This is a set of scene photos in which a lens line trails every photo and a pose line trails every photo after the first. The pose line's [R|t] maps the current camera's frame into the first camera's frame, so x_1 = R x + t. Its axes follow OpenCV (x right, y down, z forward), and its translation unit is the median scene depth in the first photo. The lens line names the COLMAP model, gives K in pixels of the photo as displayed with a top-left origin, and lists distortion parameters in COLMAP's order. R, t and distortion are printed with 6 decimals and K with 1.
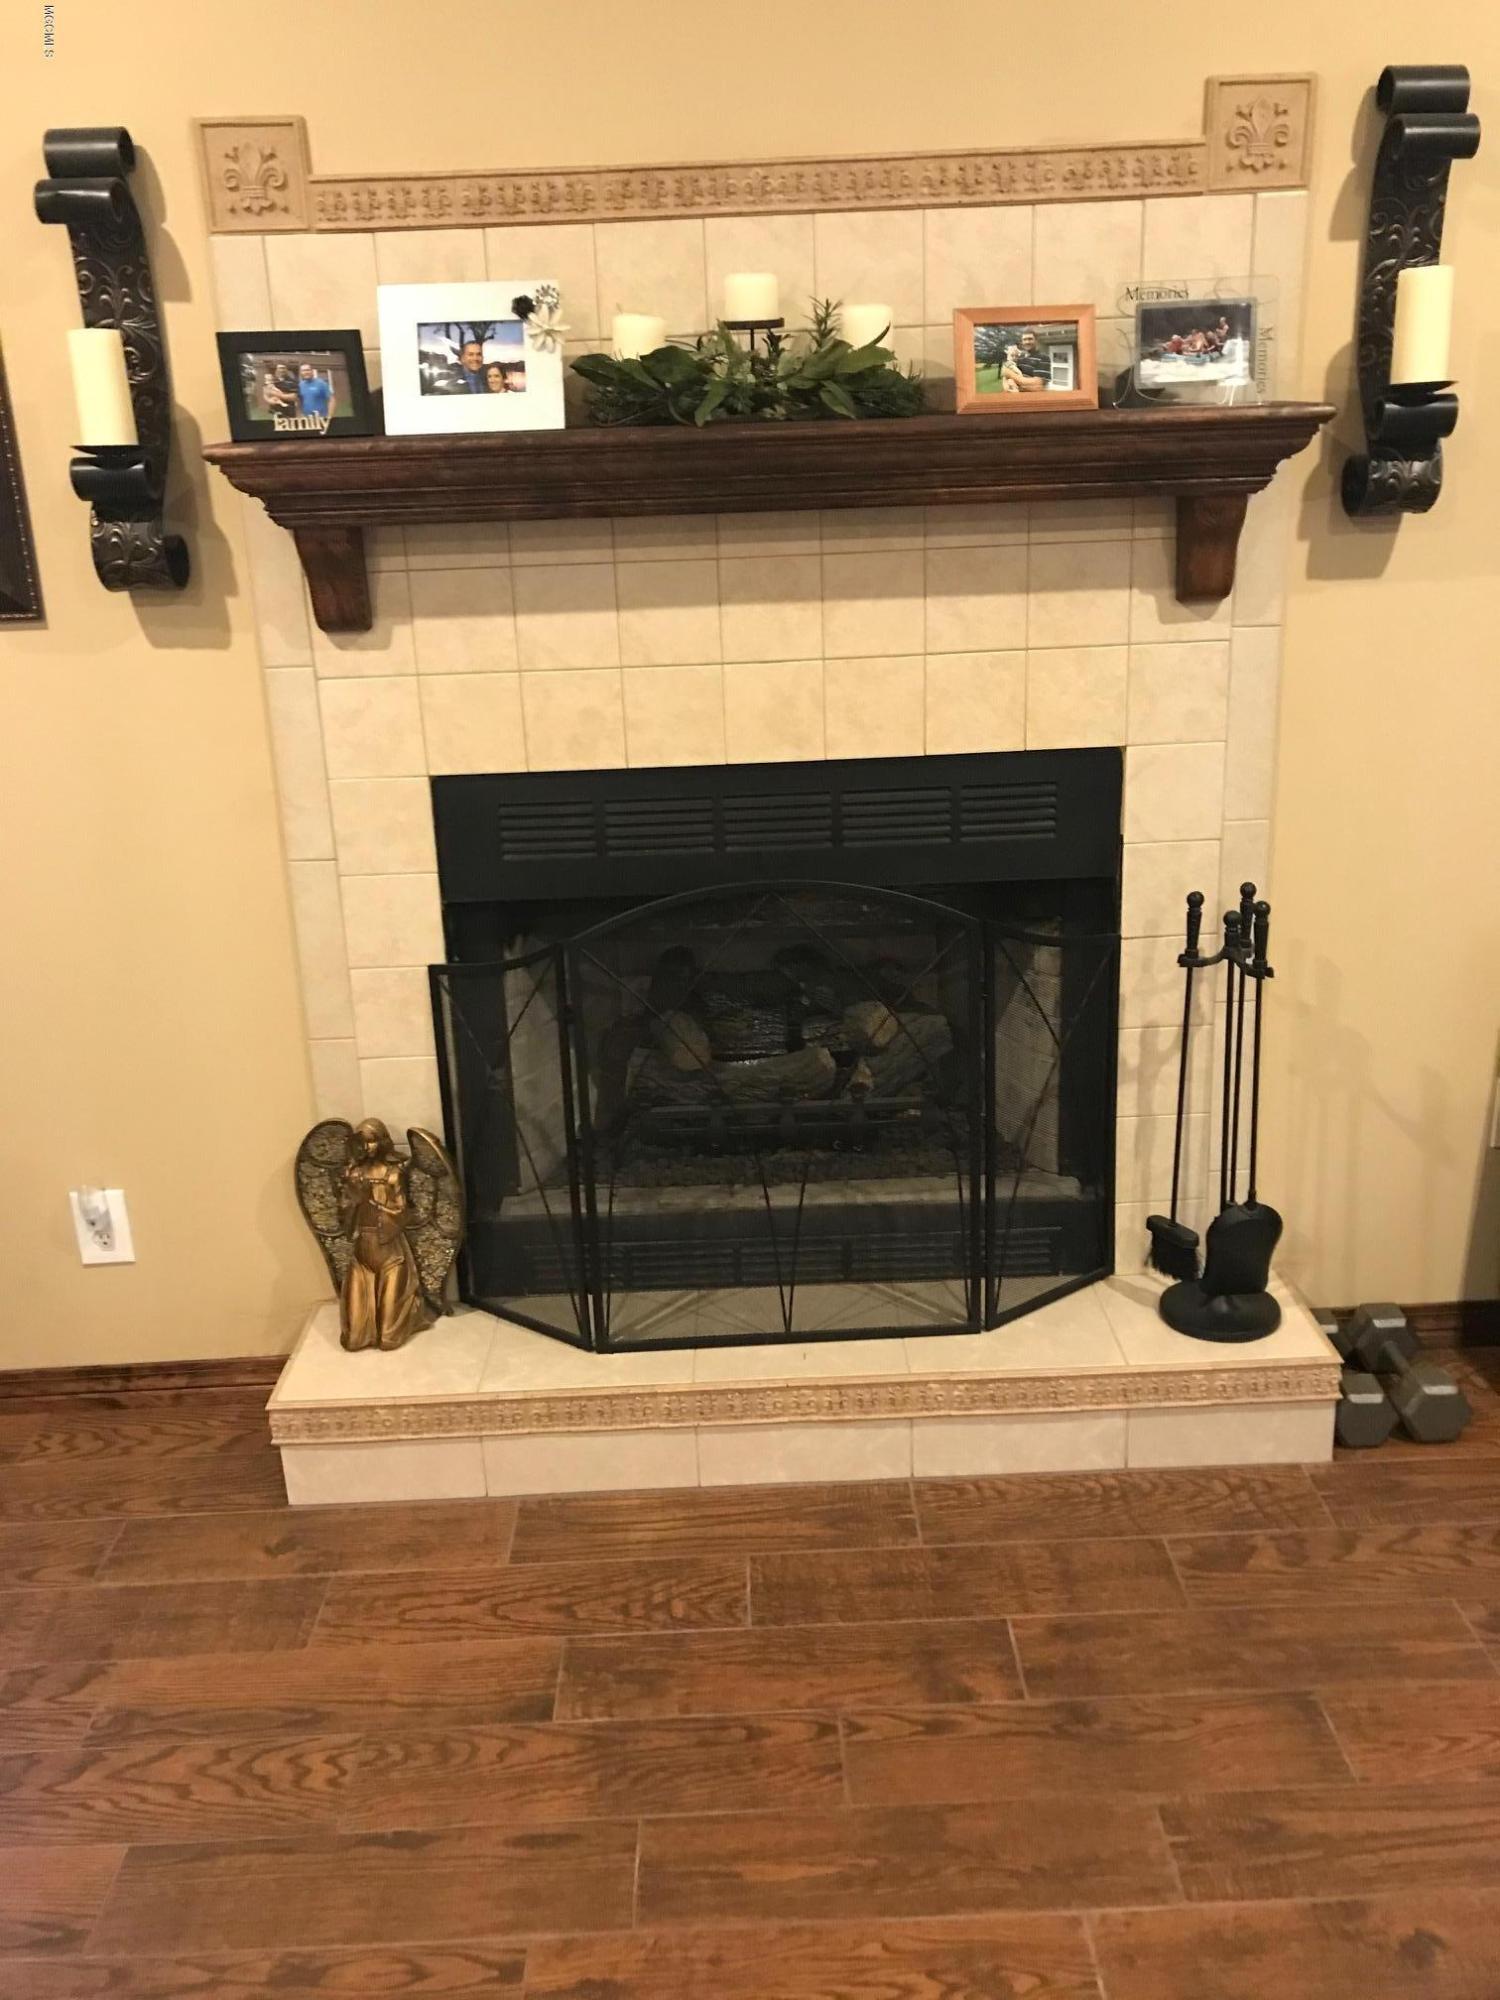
lens RADIAL K [[1639.6, 0, 750.0], [0, 1639.6, 1000.0], [0, 0, 1]] dist [0.002501, 0.009034]
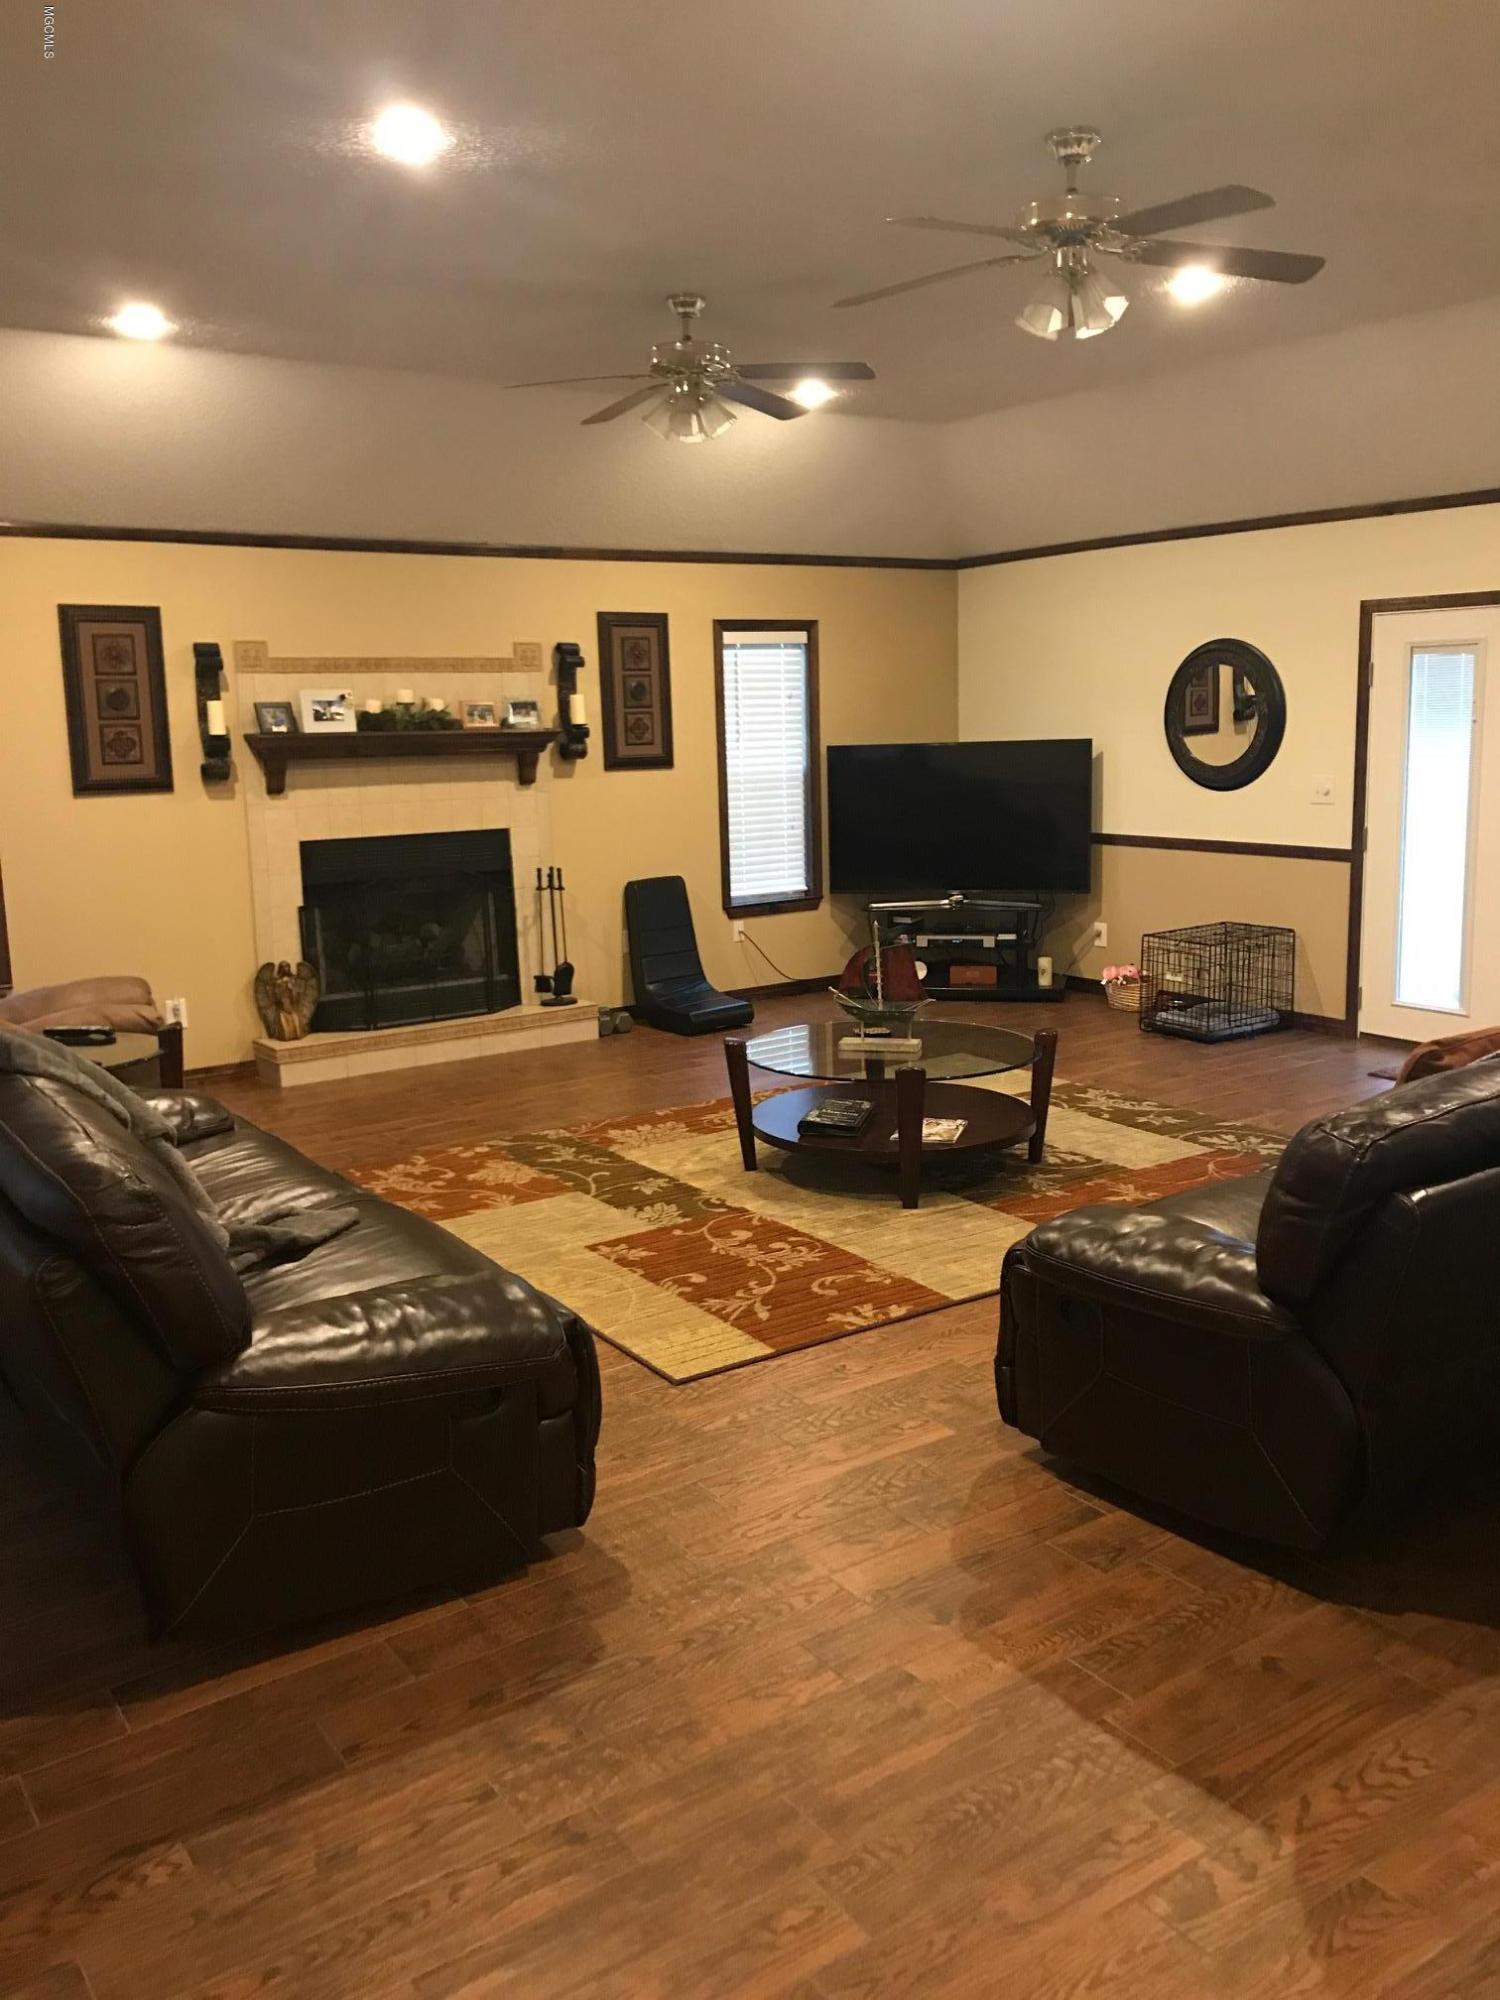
lens RADIAL K [[1625.1, 0, 750.0], [0, 1625.1, 1000.0], [0, 0, 1]] dist [0.057130, -0.267173]
pose [[0.830796, -0.074432, 0.551578, -1.230528], [0.171308, 0.977105, -0.126172, 0.695785], [-0.529558, 0.199313, 0.824526, -1.925945]]
